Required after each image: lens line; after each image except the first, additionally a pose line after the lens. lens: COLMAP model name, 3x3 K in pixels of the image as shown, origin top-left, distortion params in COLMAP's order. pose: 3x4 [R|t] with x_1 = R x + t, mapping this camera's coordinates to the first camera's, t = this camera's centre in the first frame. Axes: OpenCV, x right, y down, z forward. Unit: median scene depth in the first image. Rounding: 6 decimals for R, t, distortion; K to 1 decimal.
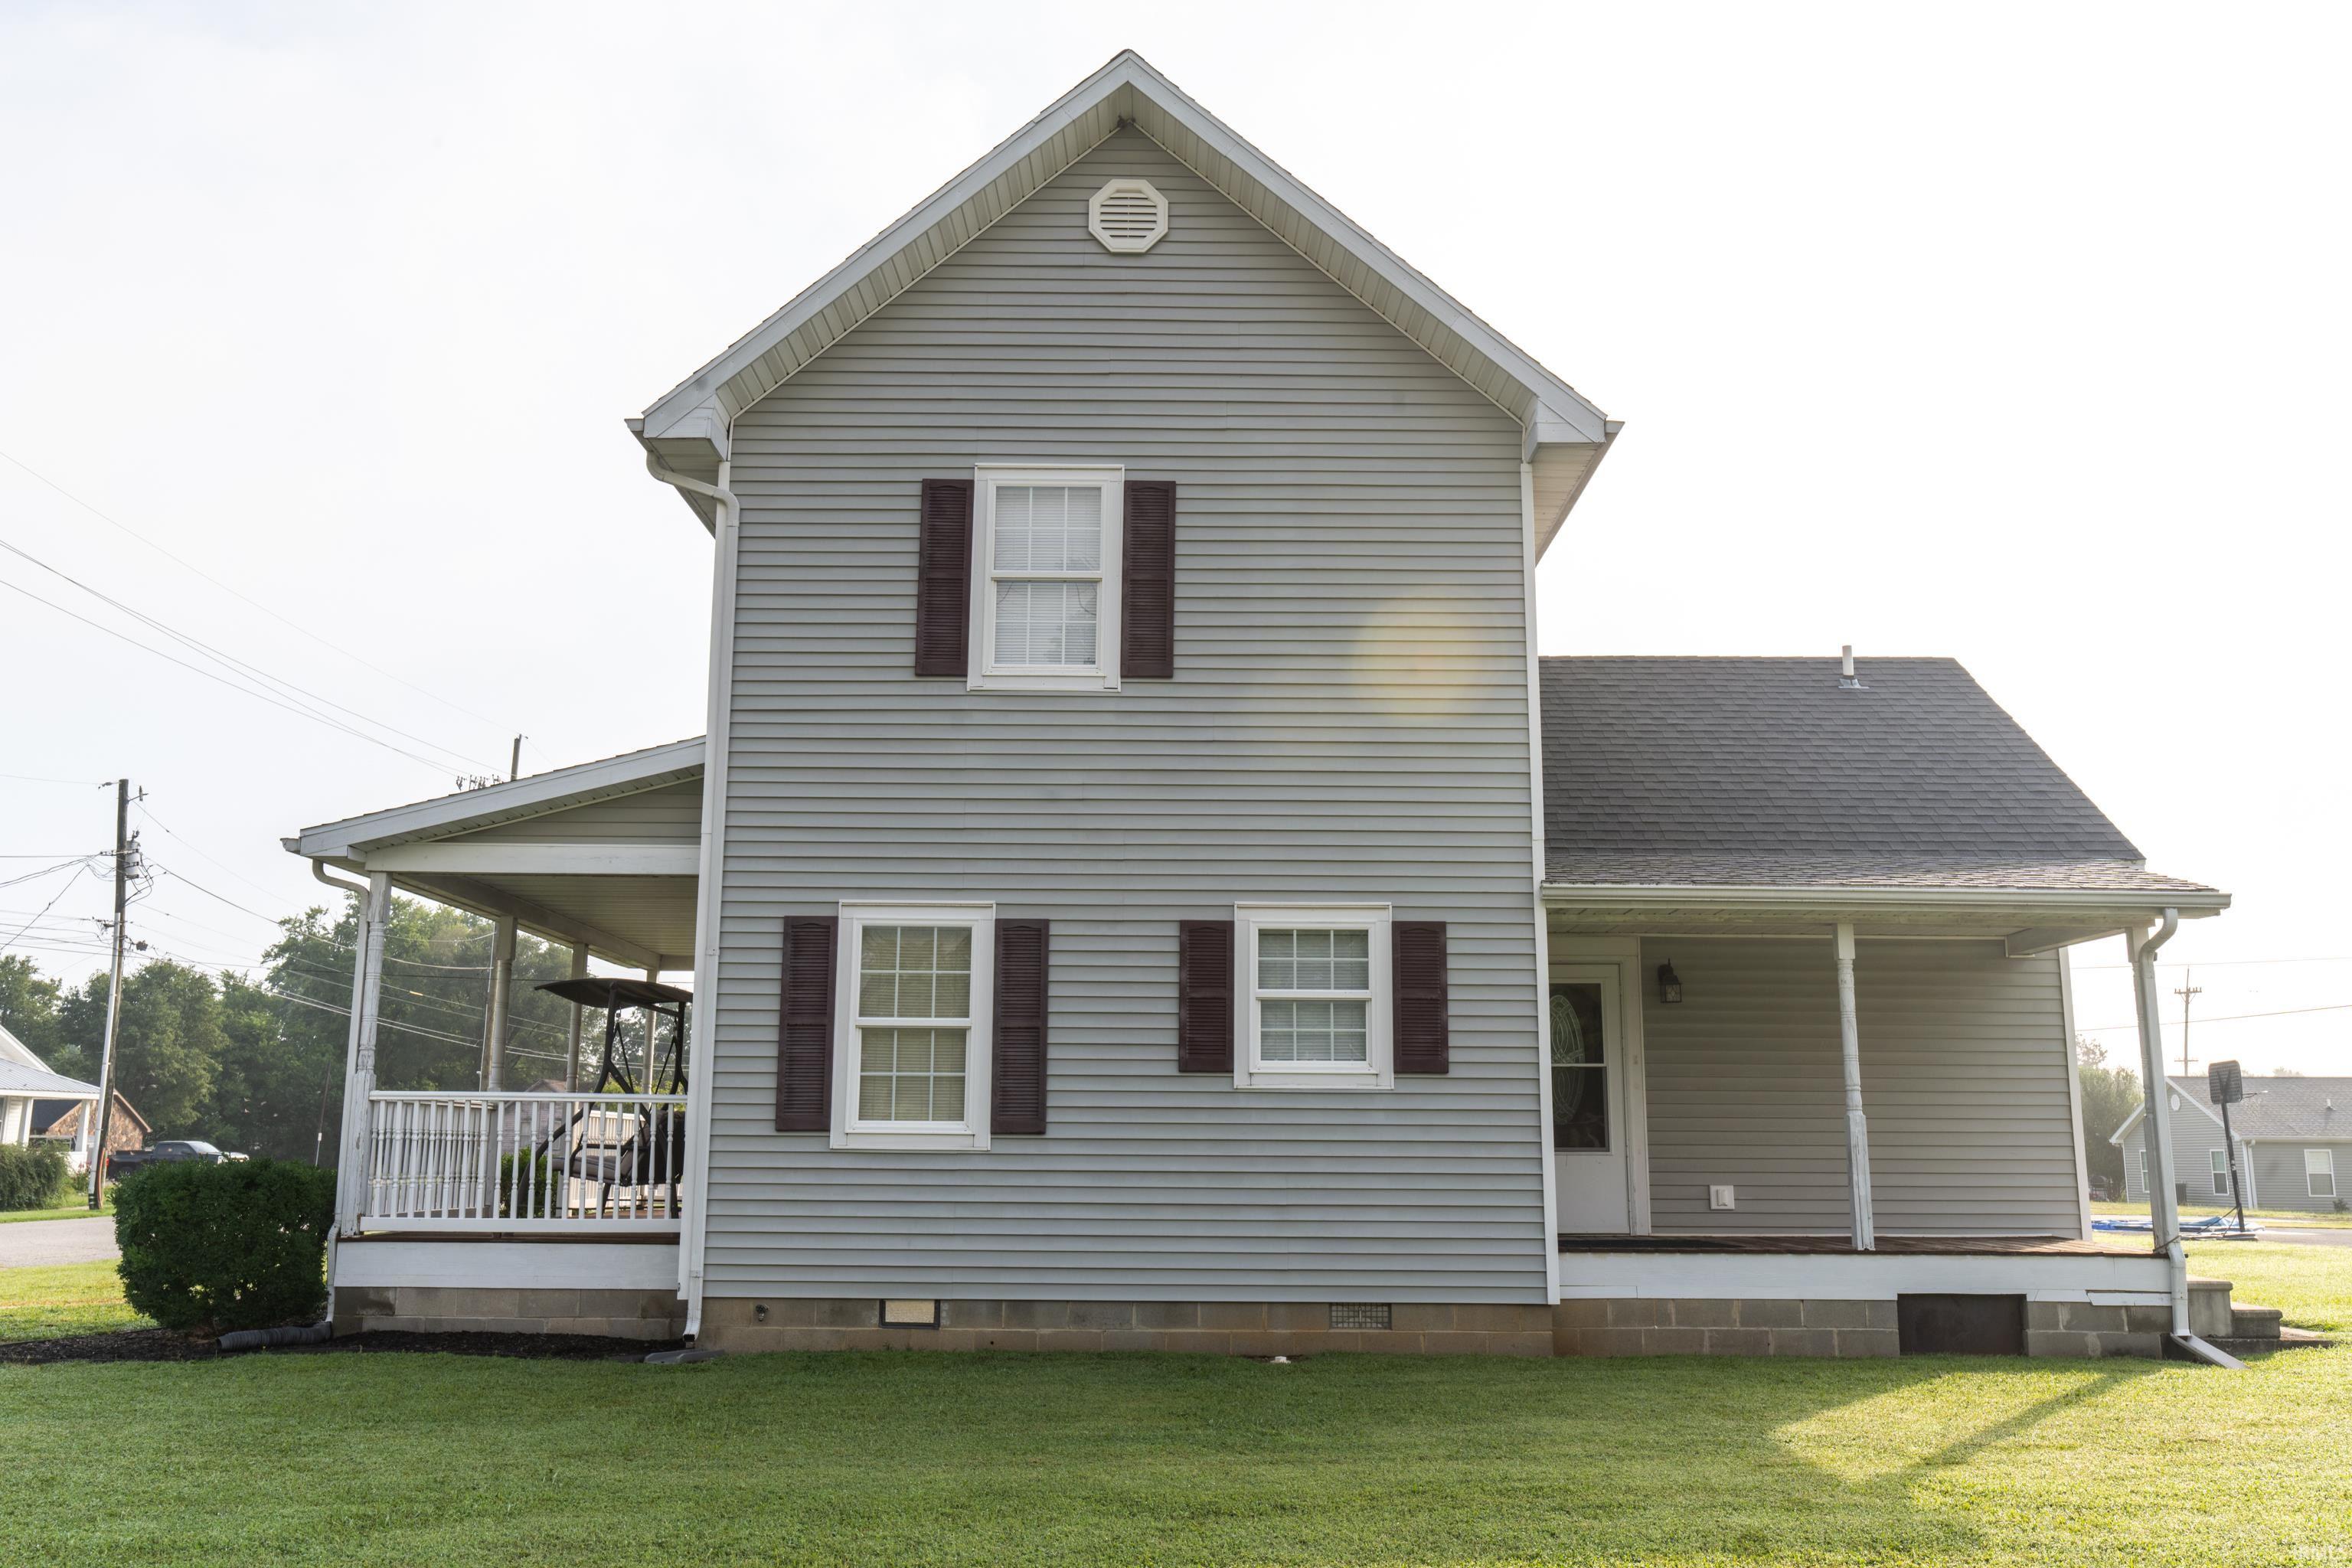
lens RADIAL K [[1932.2, 0, 1176.0], [0, 1932.2, 784.0], [0, 0, 1]] dist [-0.009303, -0.007218]
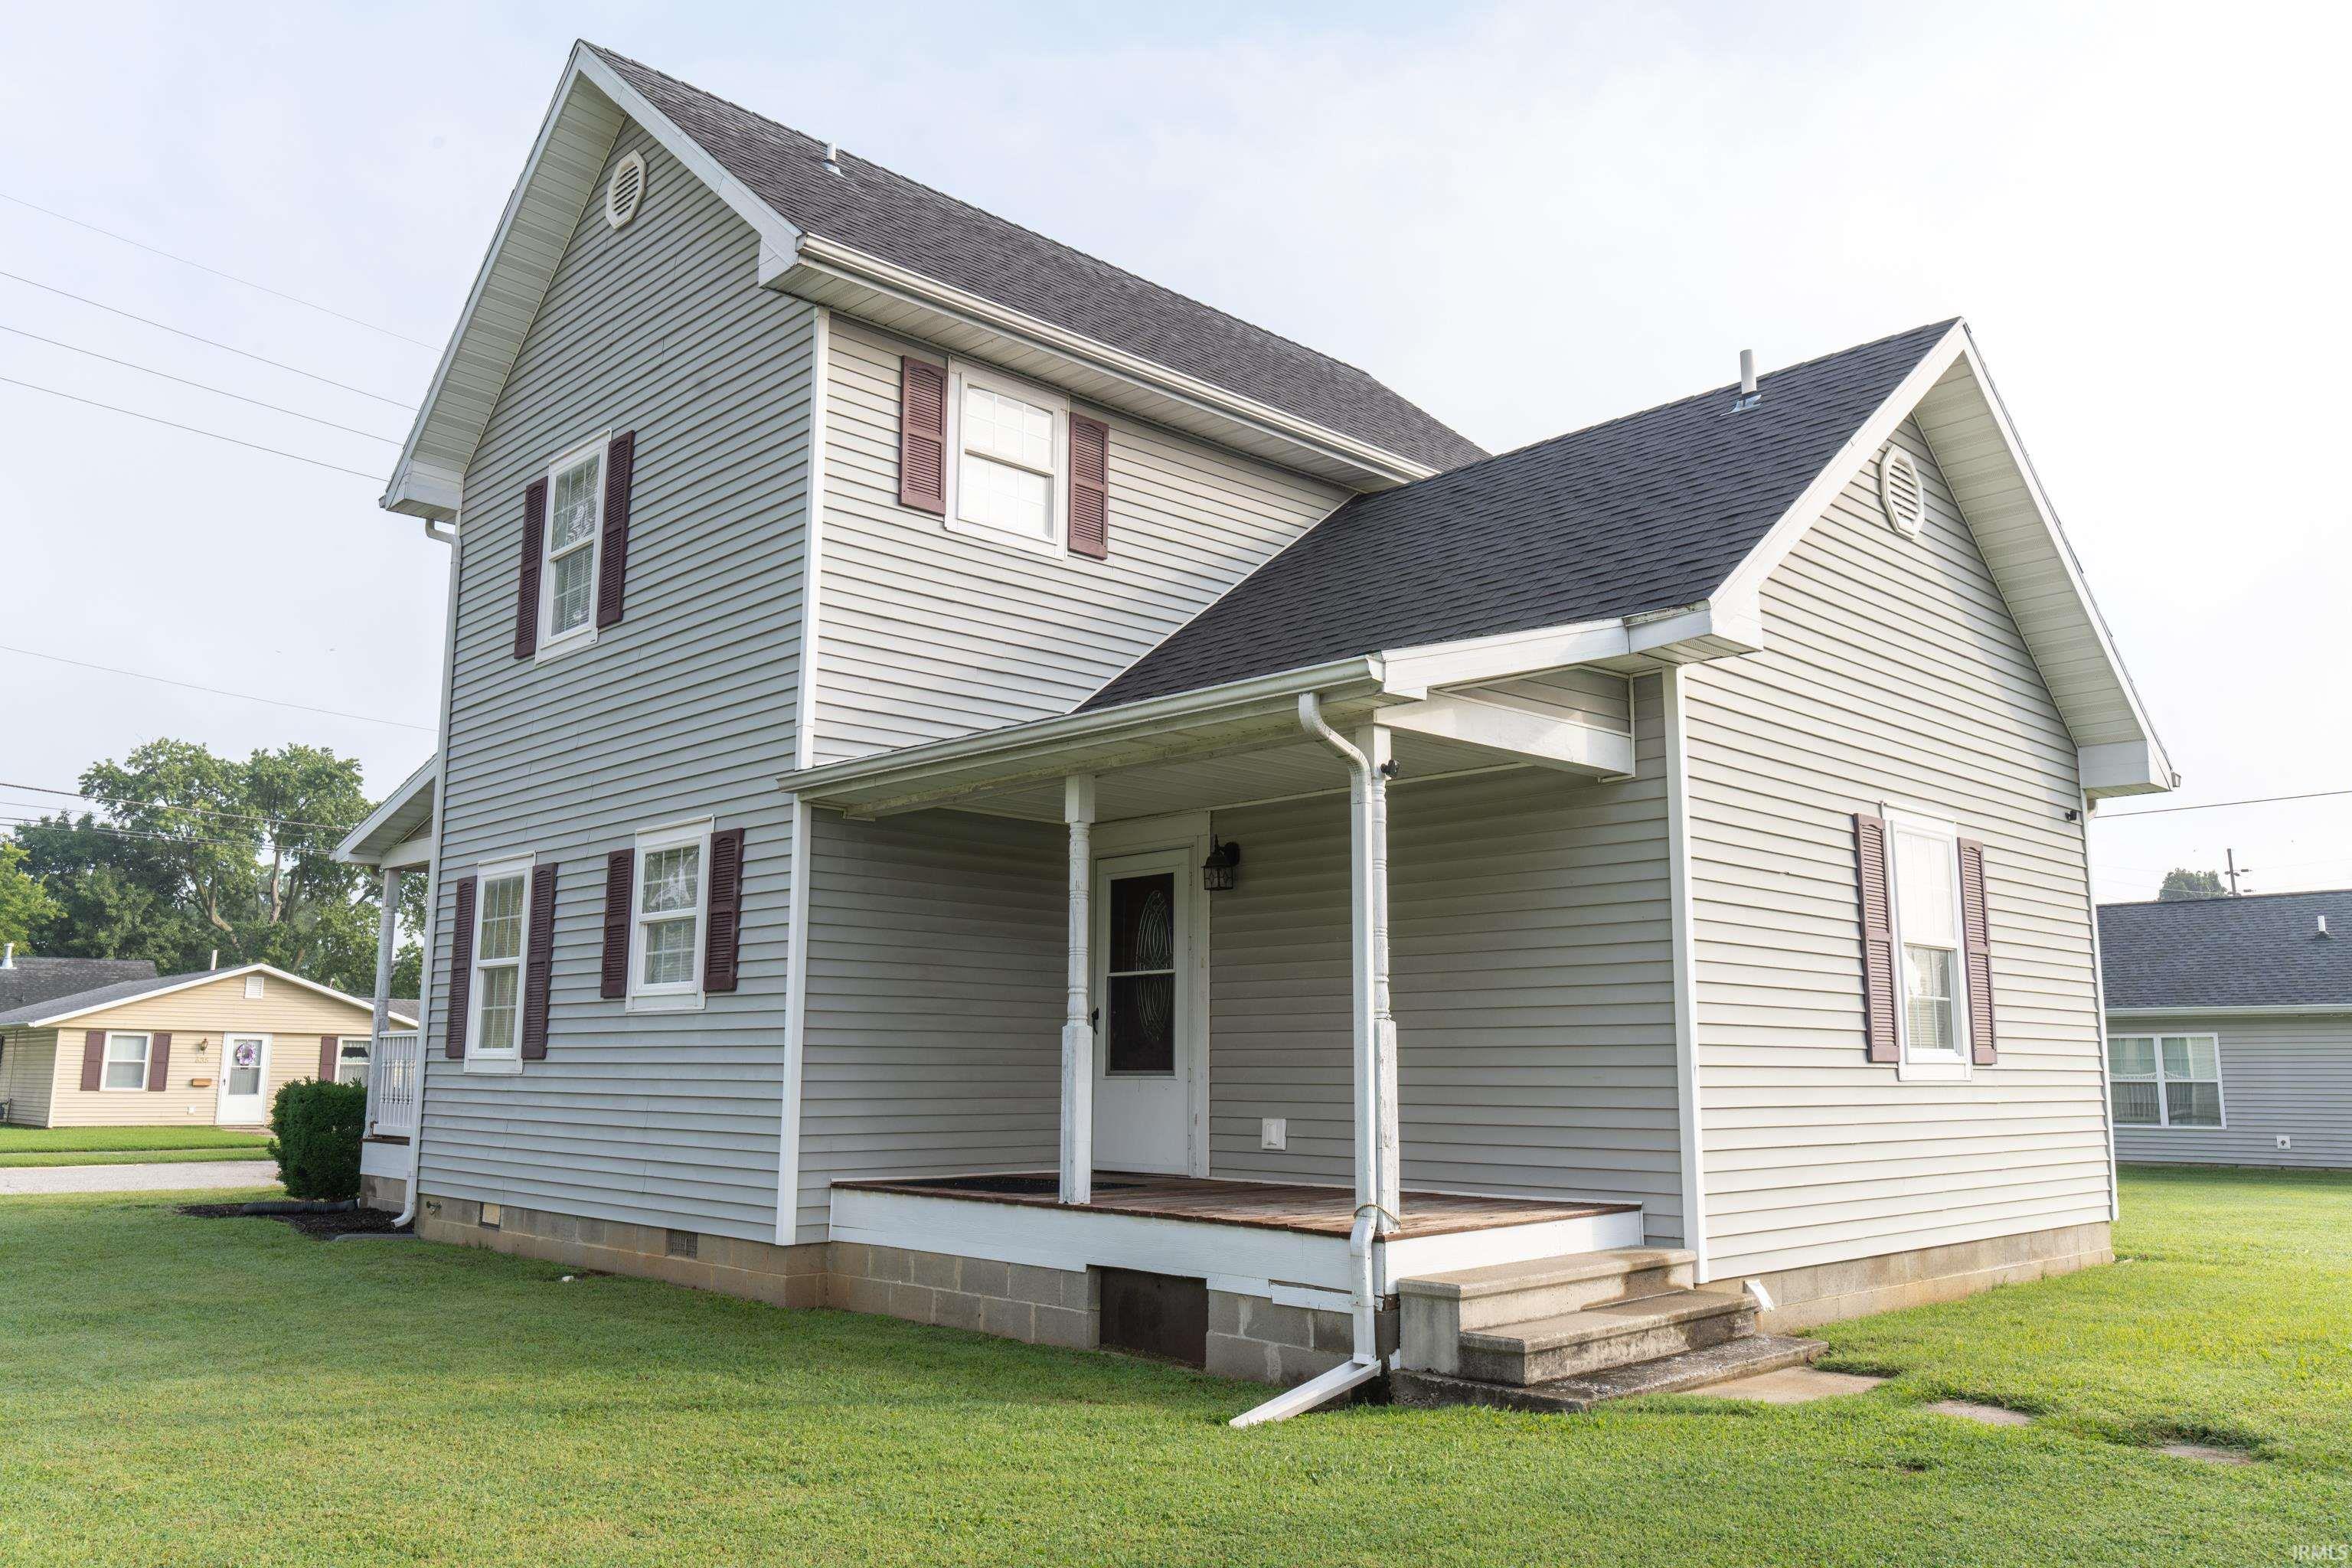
lens RADIAL K [[1781.8, 0, 1176.0], [0, 1781.8, 784.0], [0, 0, 1]] dist [-0.025717, -0.000725]
pose [[0.692523, -0.119320, -0.711459, 0.899756], [0.134177, 0.990322, -0.035483, 0.109219], [0.708807, -0.070889, 0.701831, 0.551294]]
